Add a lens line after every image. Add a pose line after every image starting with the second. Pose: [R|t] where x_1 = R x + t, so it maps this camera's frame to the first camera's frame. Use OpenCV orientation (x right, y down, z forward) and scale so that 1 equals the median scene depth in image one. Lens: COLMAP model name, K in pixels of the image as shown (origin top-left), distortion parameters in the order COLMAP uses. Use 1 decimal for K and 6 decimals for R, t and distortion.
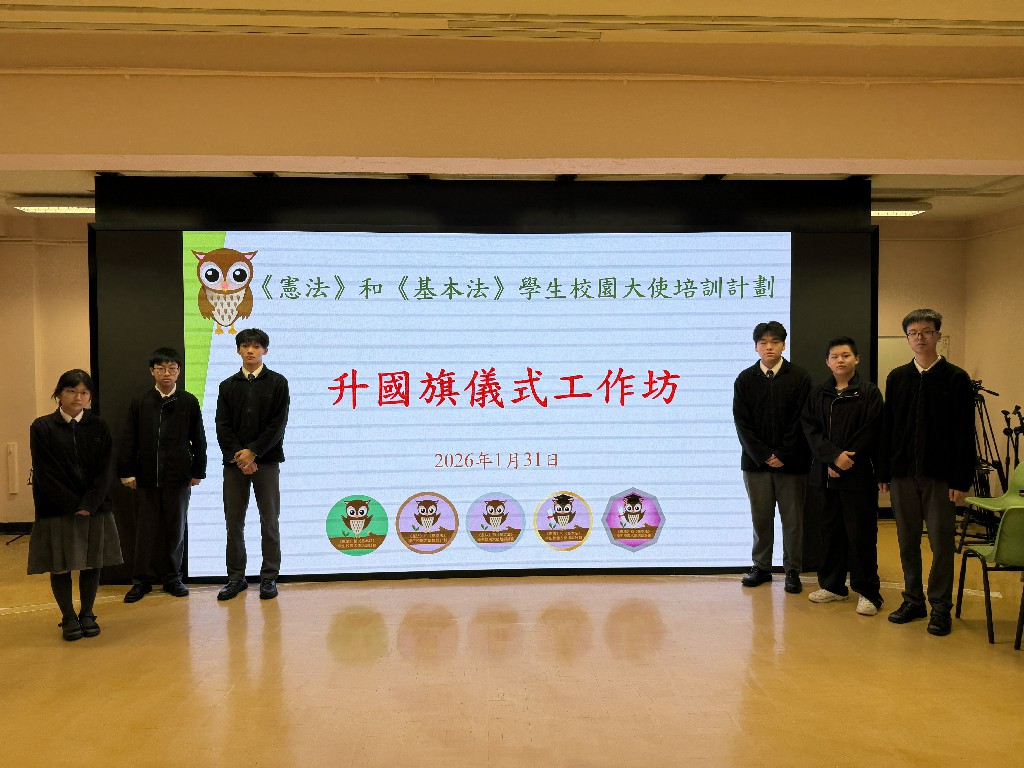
lens RADIAL K [[715.4, 0, 512.0], [0, 715.4, 384.0], [0, 0, 1]] dist [-0.000007, -0.000033]
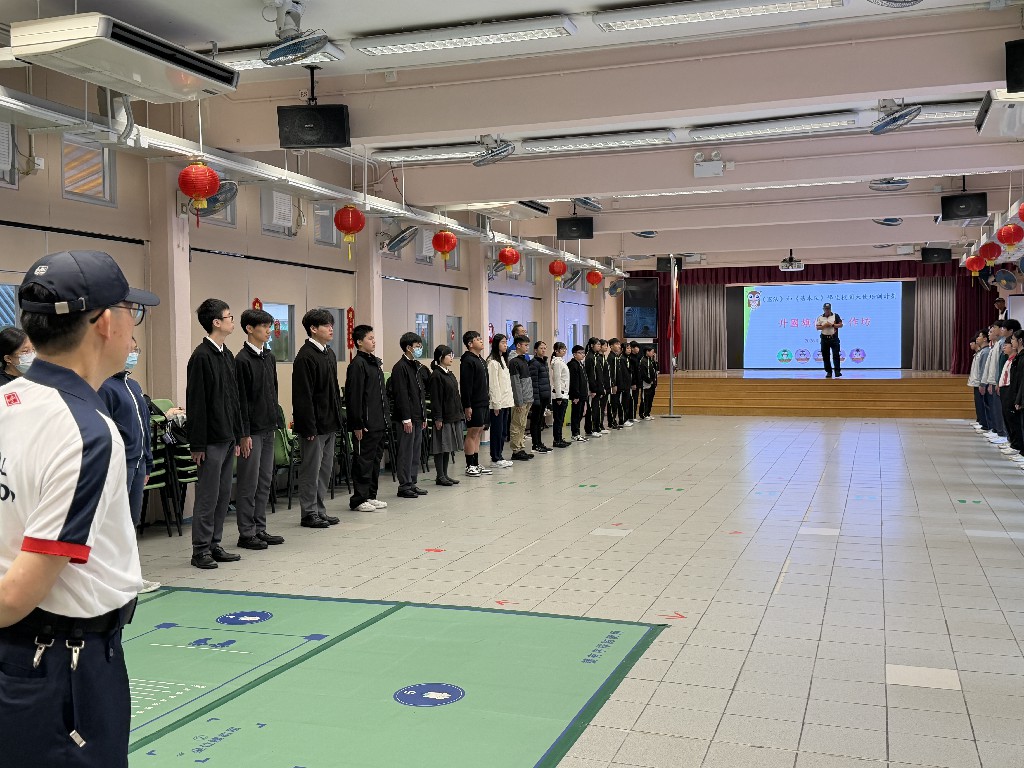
lens RADIAL K [[1060.1, 0, 512.0], [0, 1060.1, 384.0], [0, 0, 1]] dist [0.193919, 0.001196]
pose [[0.932467, 0.012729, -0.361032, 0.559003], [-0.000846, 0.999453, 0.033053, 0.154493], [0.361255, -0.030515, 0.931967, -5.384056]]
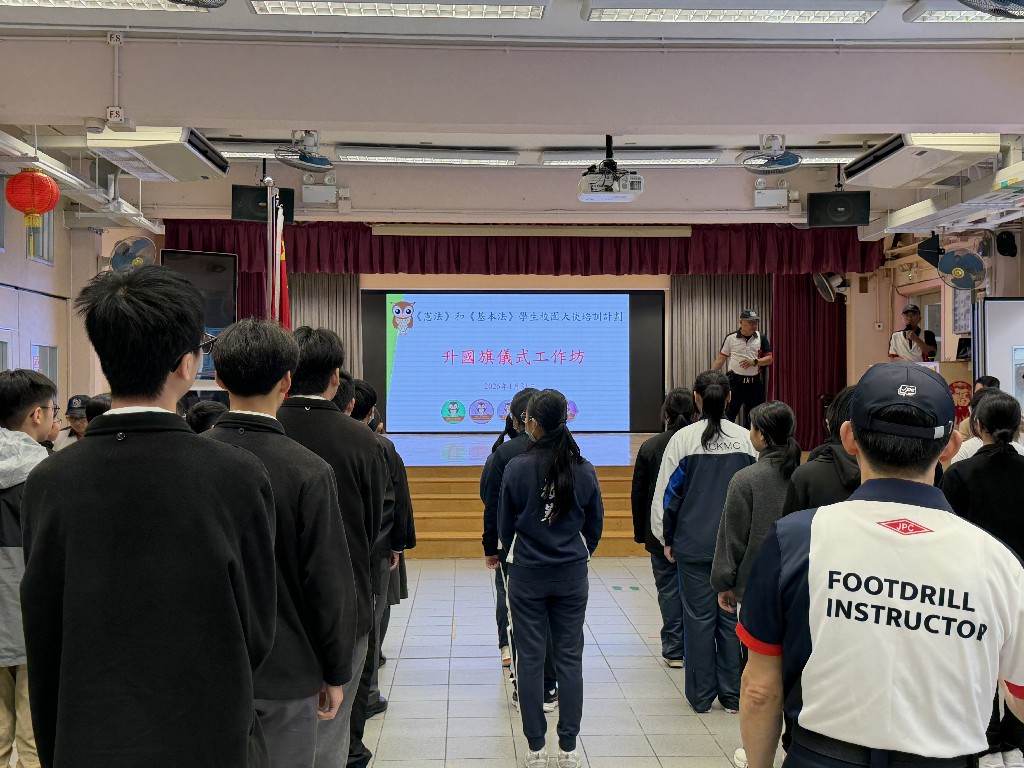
lens RADIAL K [[1141.4, 0, 512.0], [0, 1141.4, 384.0], [0, 0, 1]] dist [0.002308, -0.002491]
pose [[0.999998, 0.002113, -0.000421, -0.012436], [-0.002115, 0.999985, -0.005110, 0.120158], [0.000410, 0.005111, 0.999987, -2.949286]]
